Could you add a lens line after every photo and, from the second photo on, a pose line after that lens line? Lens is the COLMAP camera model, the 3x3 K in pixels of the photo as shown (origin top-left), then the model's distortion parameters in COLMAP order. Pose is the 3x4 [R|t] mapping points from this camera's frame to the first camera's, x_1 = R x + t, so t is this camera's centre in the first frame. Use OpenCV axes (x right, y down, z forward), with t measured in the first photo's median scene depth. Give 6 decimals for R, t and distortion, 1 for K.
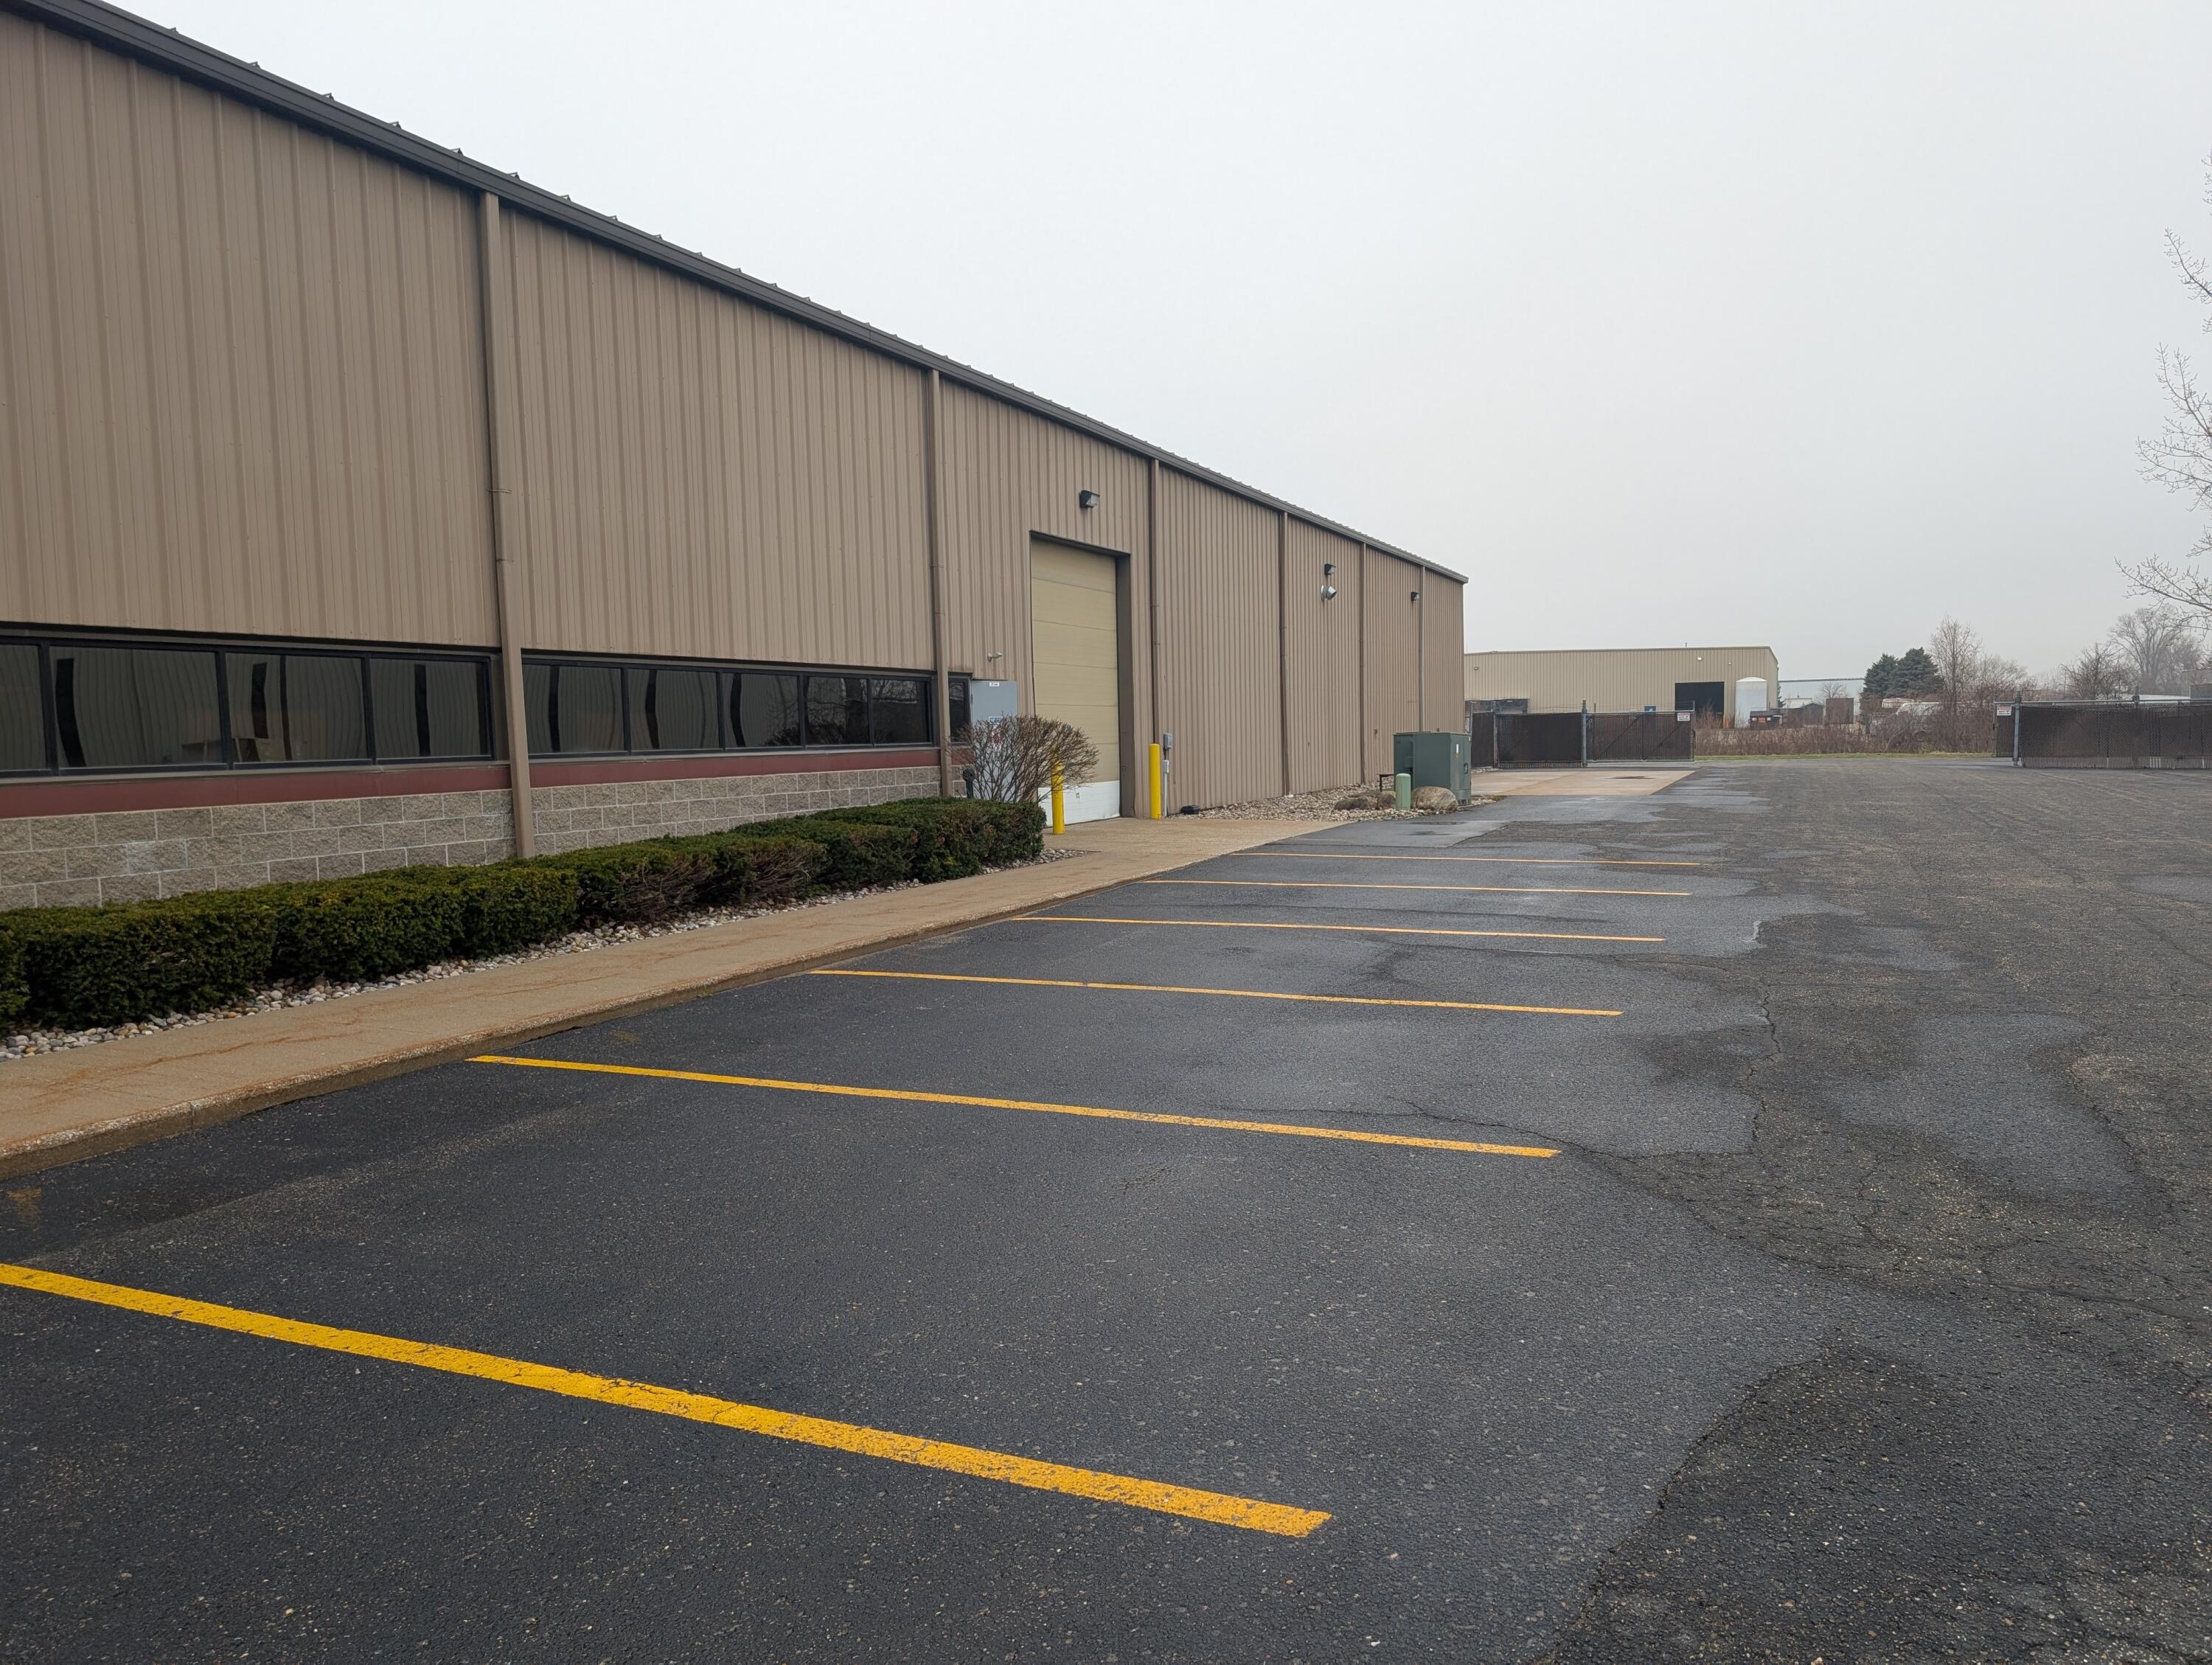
lens RADIAL K [[1587.3, 0, 1112.4], [0, 1587.3, 835.9], [0, 0, 1]] dist [0.014731, 0.001505]
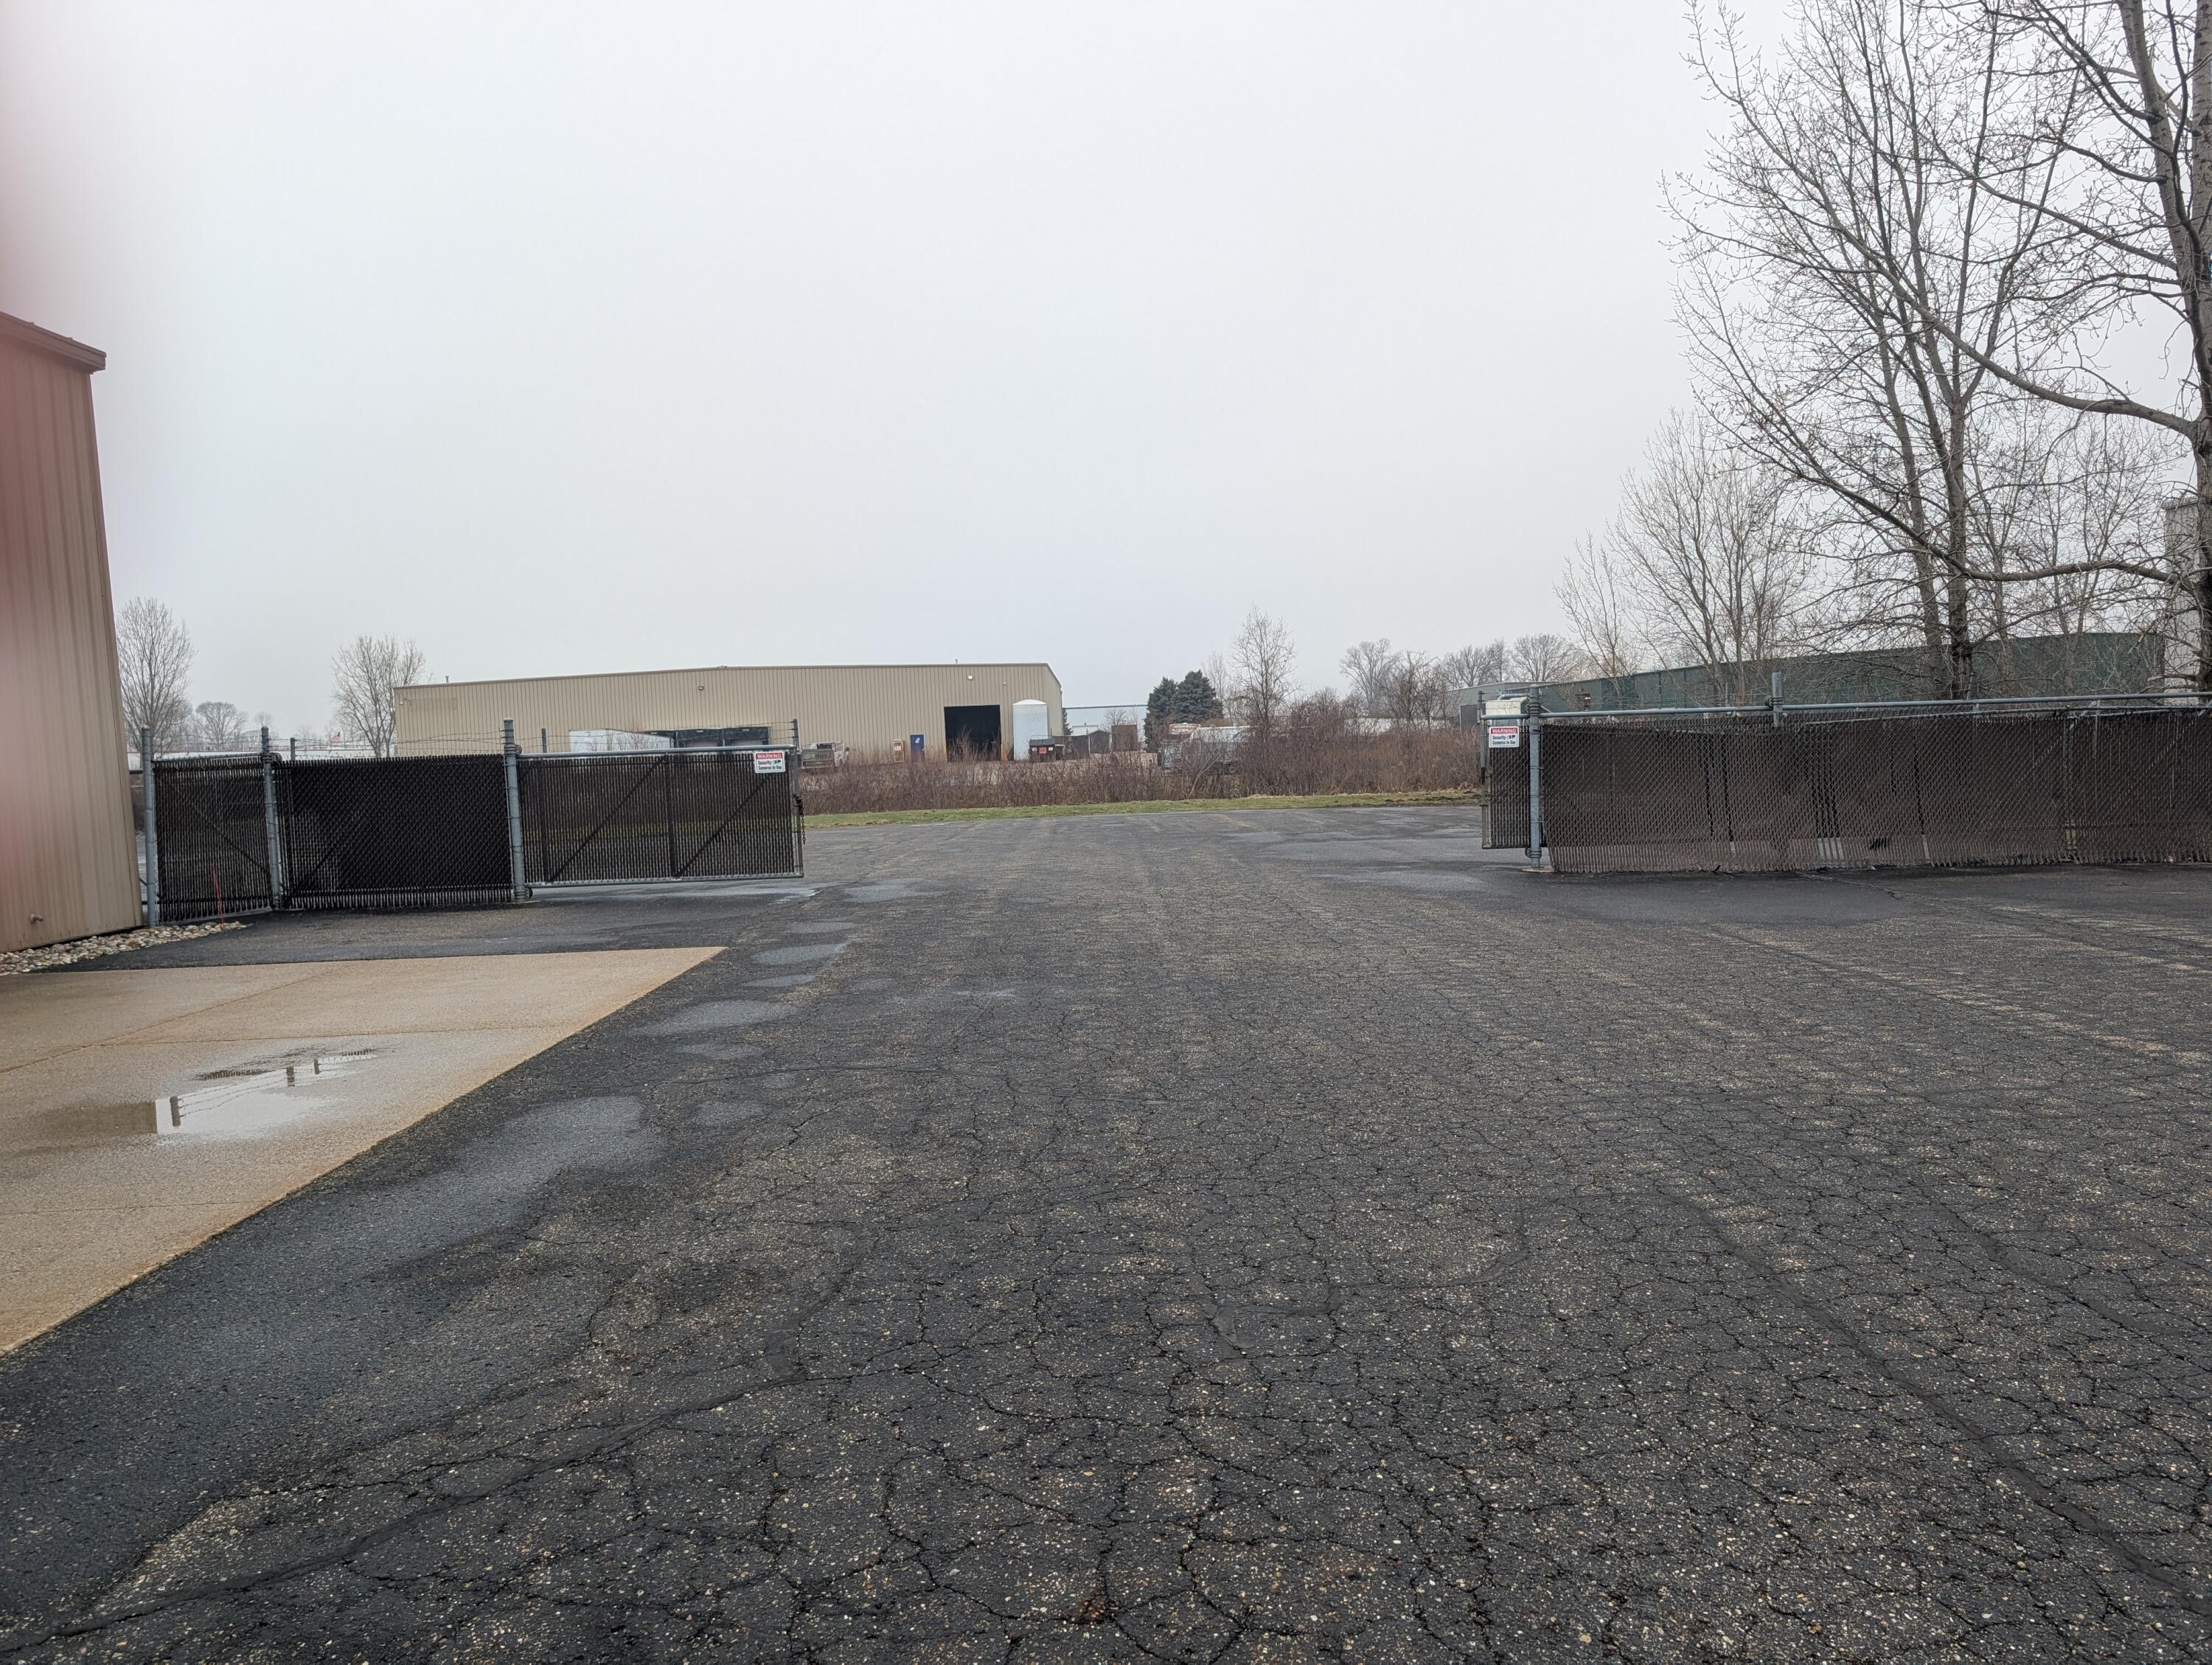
lens RADIAL K [[1587.3, 0, 1106.9], [0, 1587.3, 835.0], [0, 0, 1]] dist [0.014731, 0.001505]
pose [[0.914097, -0.039443, 0.403572, 0.097178], [0.047846, 0.998797, -0.010756, -0.017268], [-0.402662, 0.029141, 0.914885, 0.216897]]
